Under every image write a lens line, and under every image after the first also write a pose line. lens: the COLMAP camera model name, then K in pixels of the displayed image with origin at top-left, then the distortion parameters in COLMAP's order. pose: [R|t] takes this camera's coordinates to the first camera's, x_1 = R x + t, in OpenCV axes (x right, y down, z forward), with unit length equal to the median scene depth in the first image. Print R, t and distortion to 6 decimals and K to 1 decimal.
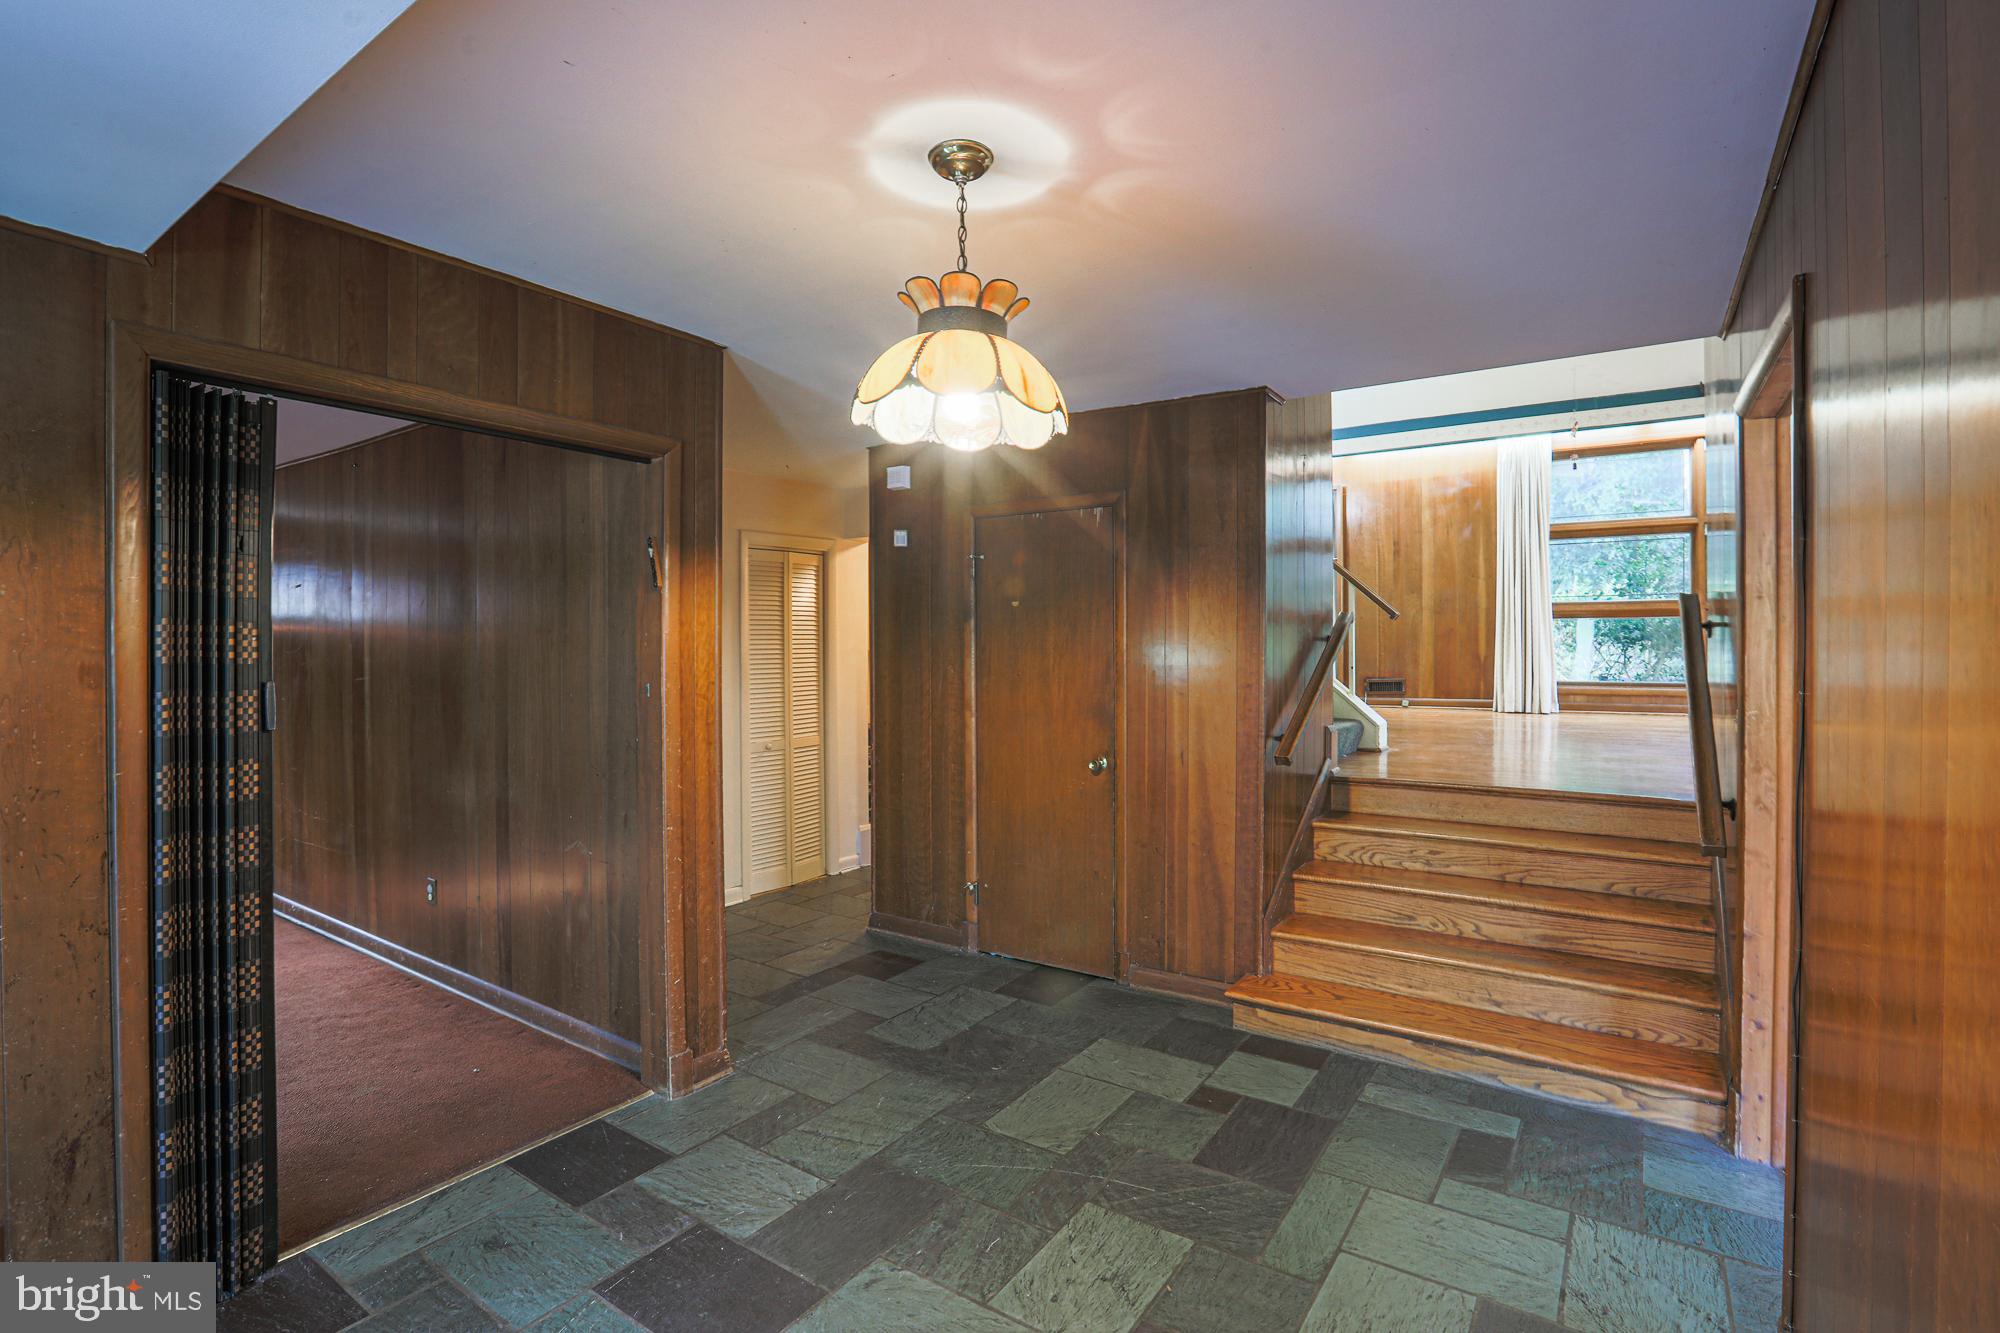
lens RADIAL K [[937.2, 0, 962.5], [0, 937.2, 653.7], [0, 0, 1]] dist [-0.068393, 0.028281]
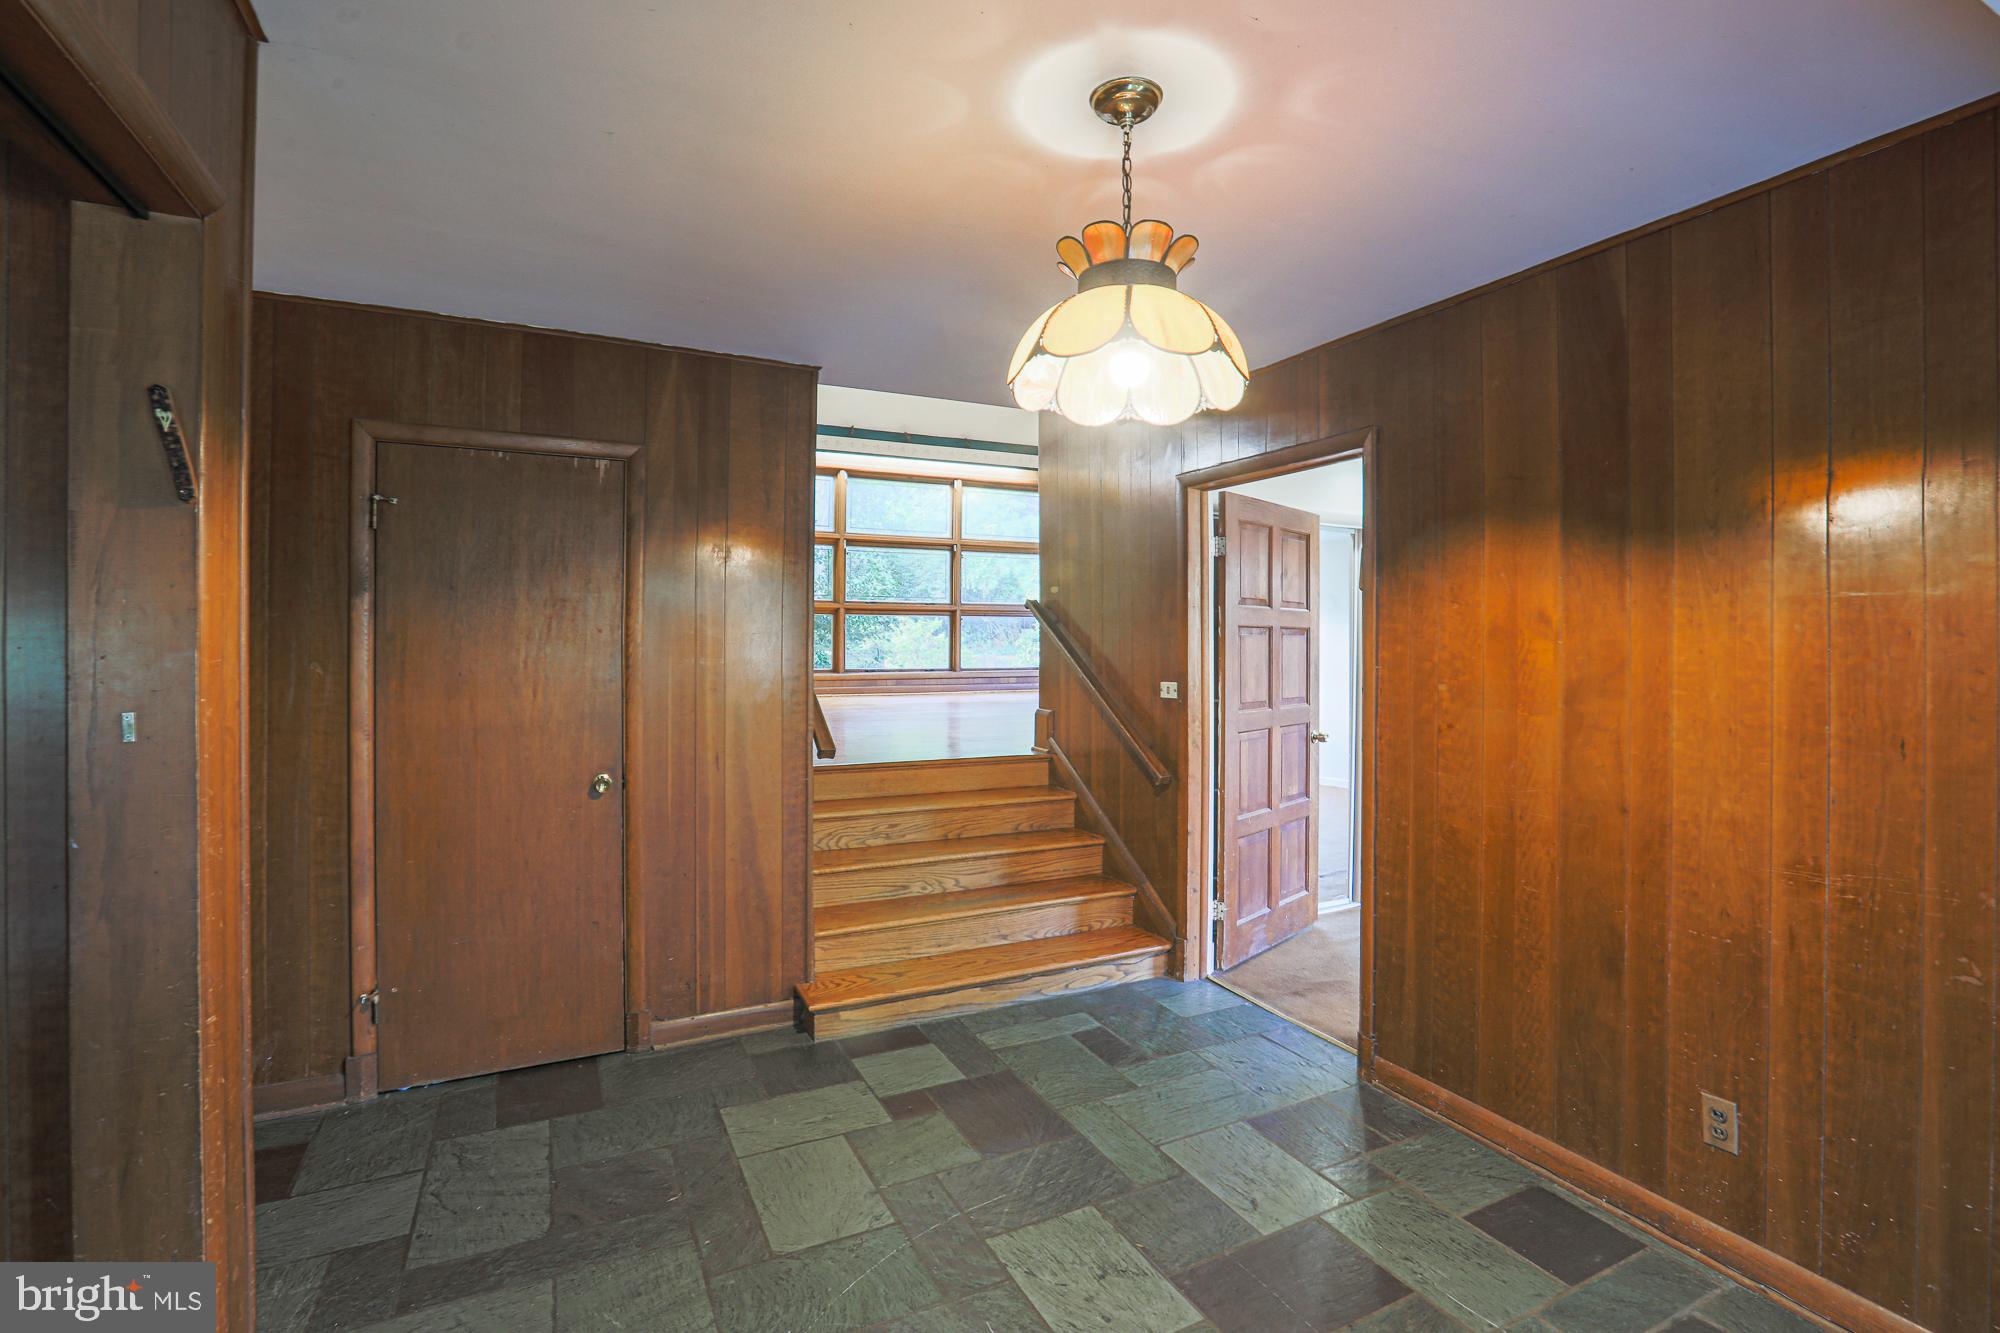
lens RADIAL K [[961.2, 0, 1046.1], [0, 961.2, 635.3], [0, 0, 1]] dist [-0.067394, 0.030009]
pose [[0.438957, 0.010142, 0.898451, -0.486566], [-0.001227, 0.999942, -0.010688, 0.000830], [-0.898507, 0.003589, 0.438944, 0.372522]]
